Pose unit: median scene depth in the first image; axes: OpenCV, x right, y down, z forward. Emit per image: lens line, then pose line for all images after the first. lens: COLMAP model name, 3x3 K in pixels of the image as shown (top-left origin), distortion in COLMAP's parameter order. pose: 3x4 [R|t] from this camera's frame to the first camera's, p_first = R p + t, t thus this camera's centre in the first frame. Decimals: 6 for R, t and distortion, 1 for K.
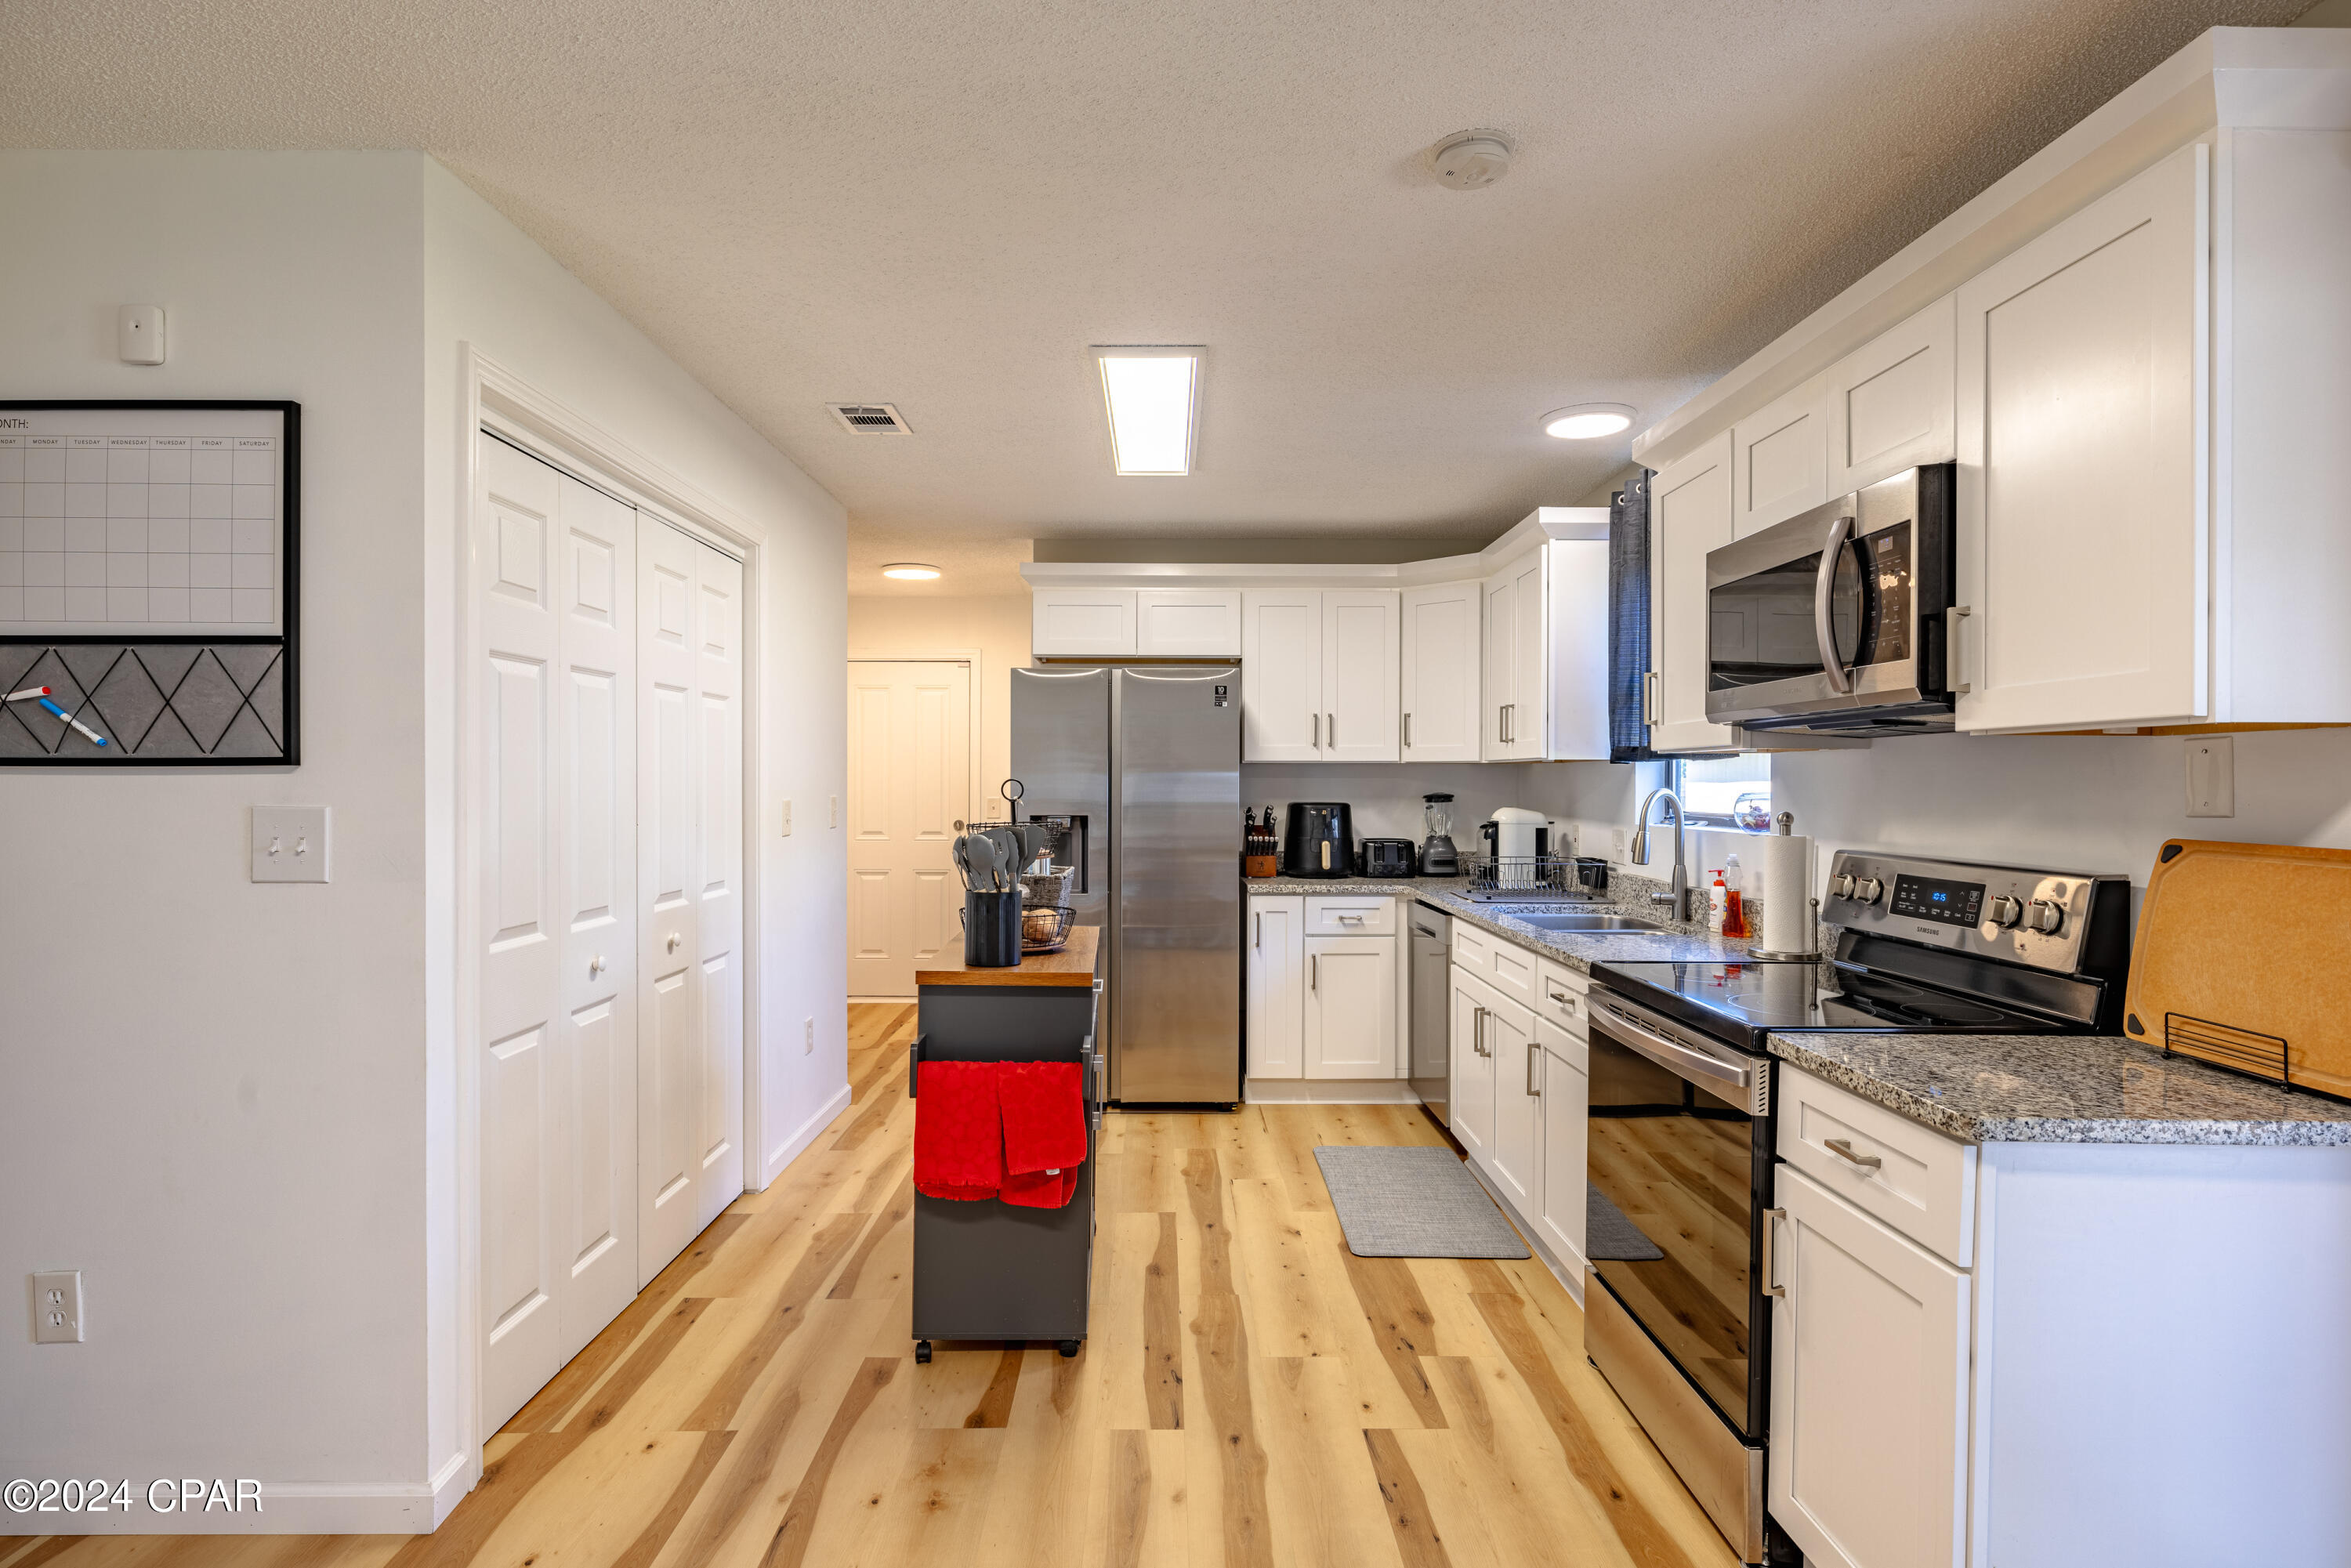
lens RADIAL K [[1212.1, 0, 1179.7], [0, 1212.1, 787.7], [0, 0, 1]] dist [0.000683, 0.000106]
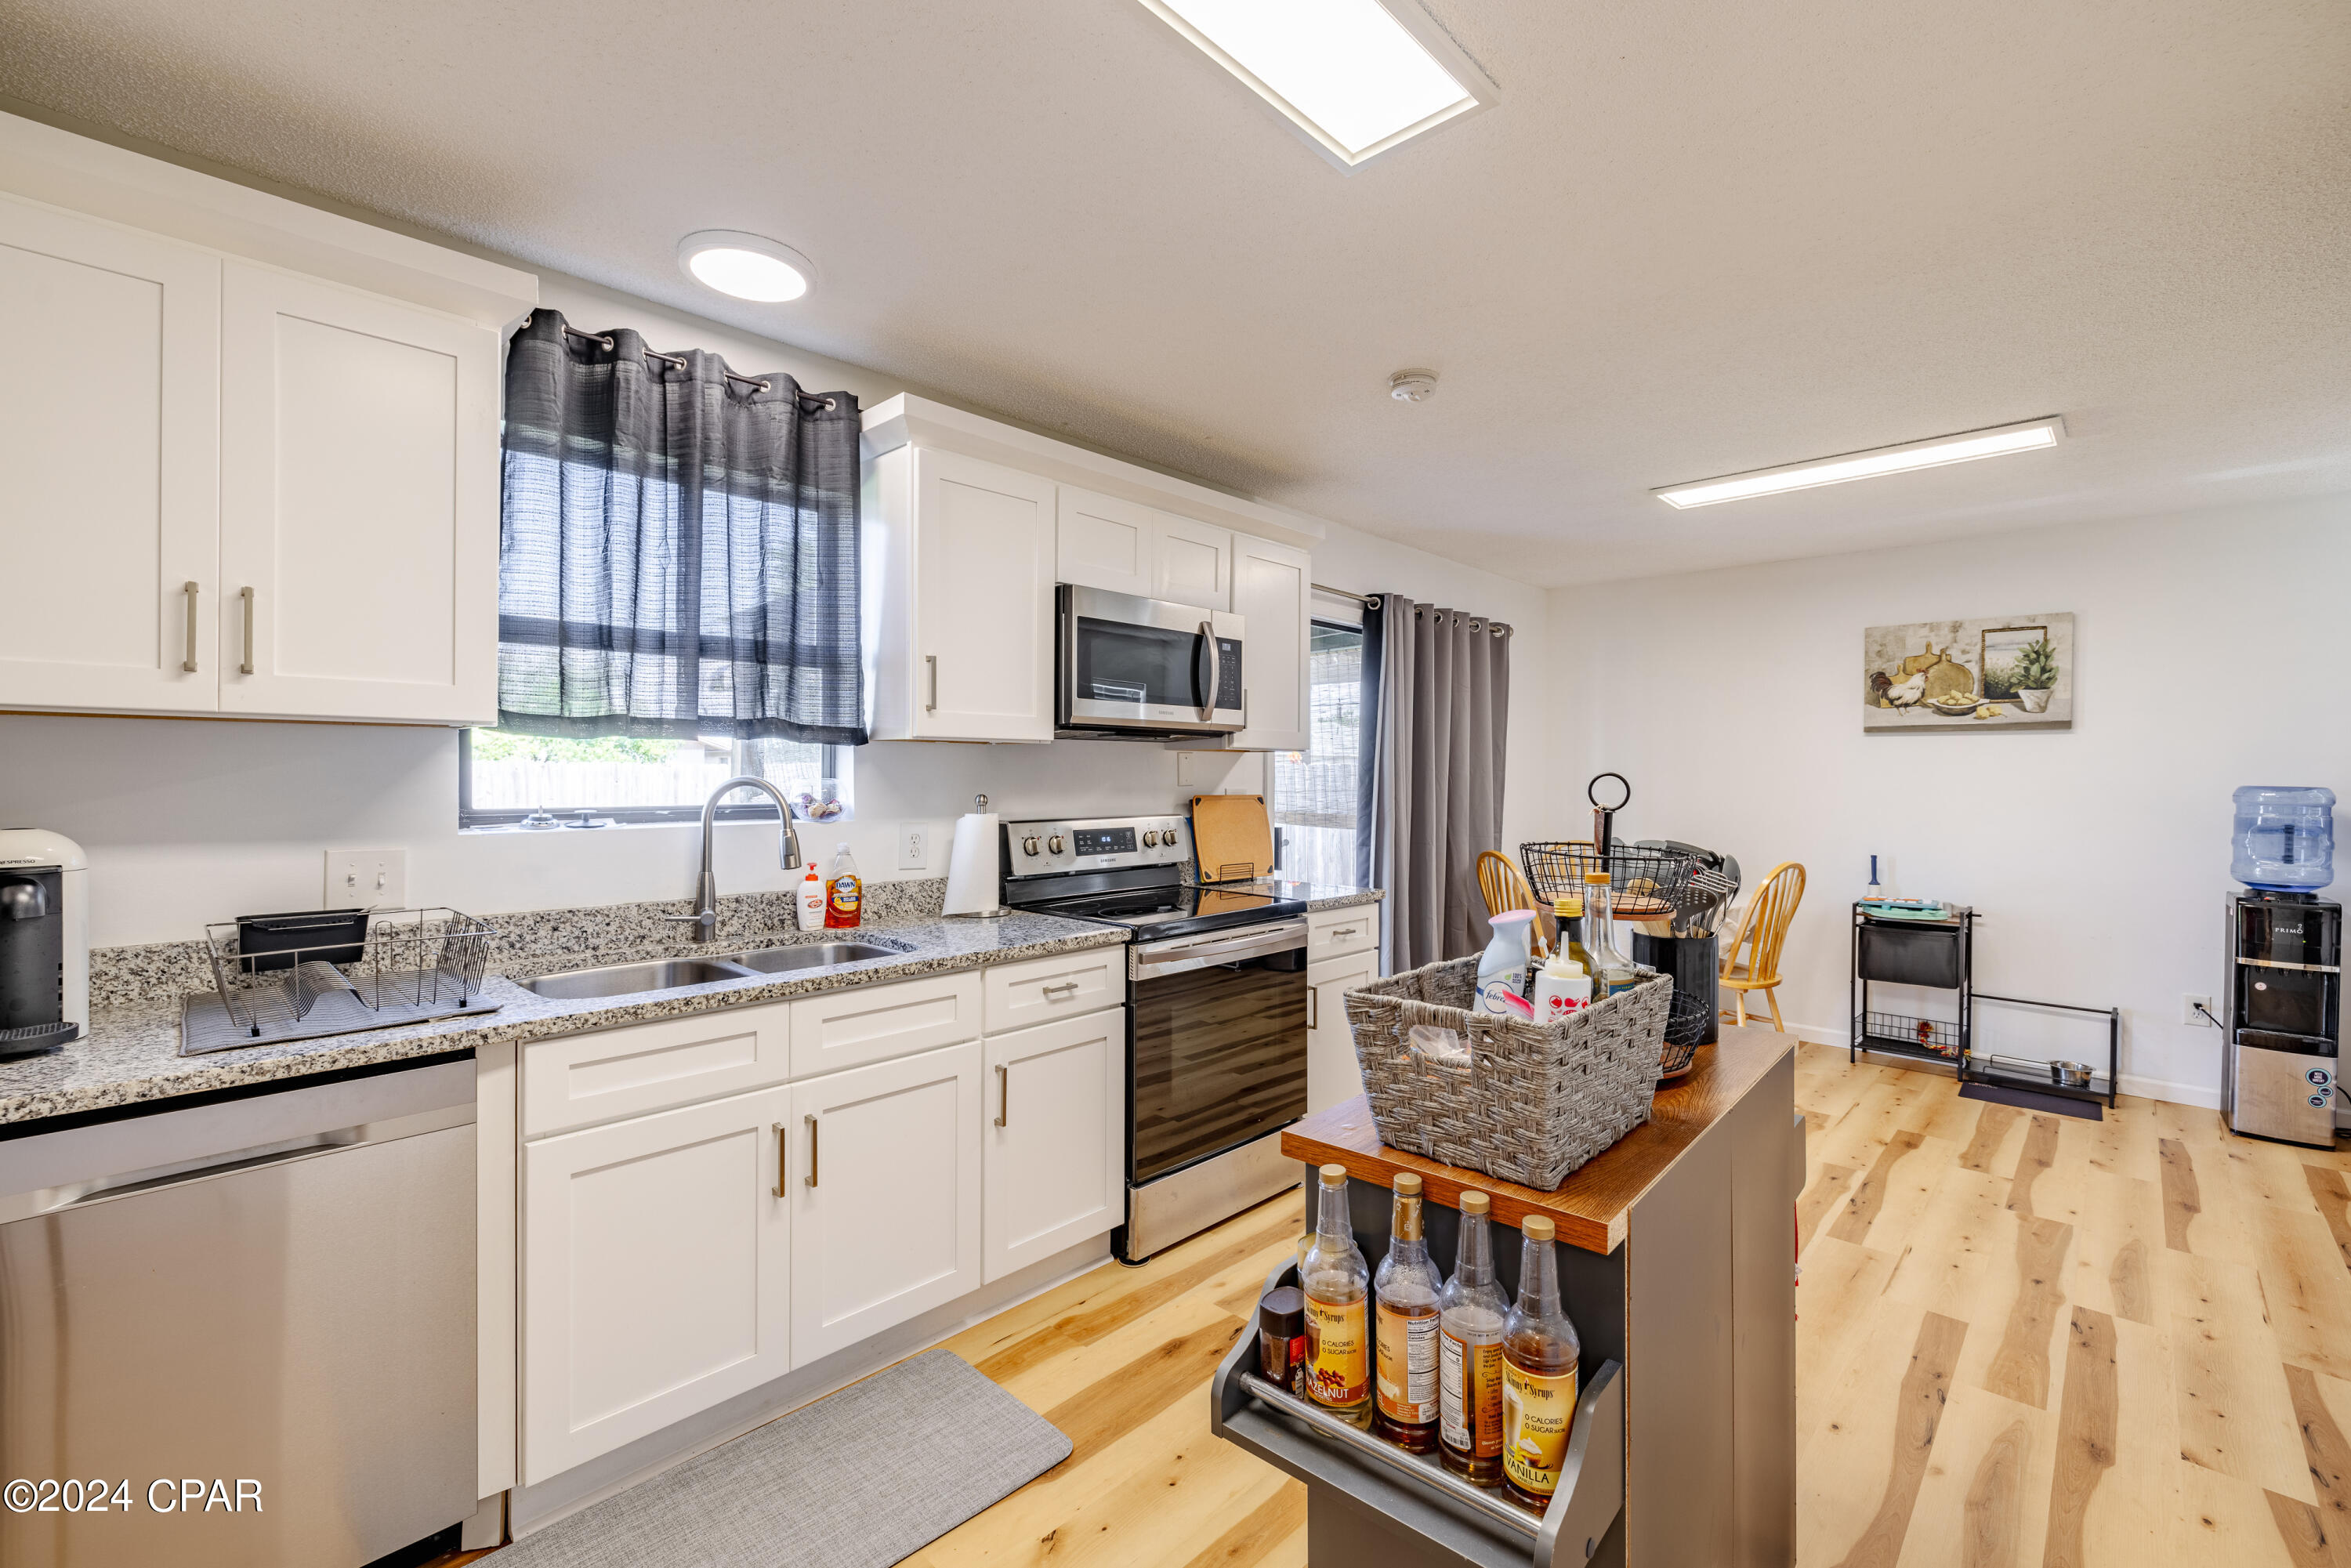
lens RADIAL K [[1008.7, 0, 1196.4], [0, 1008.7, 776.2], [0, 0, 1]] dist [-0.002586, -0.000221]
pose [[-0.726171, -0.010225, 0.687438, -0.406725], [-0.006088, 0.999946, 0.008442, -0.009807], [-0.687487, 0.001945, -0.726194, 1.854263]]
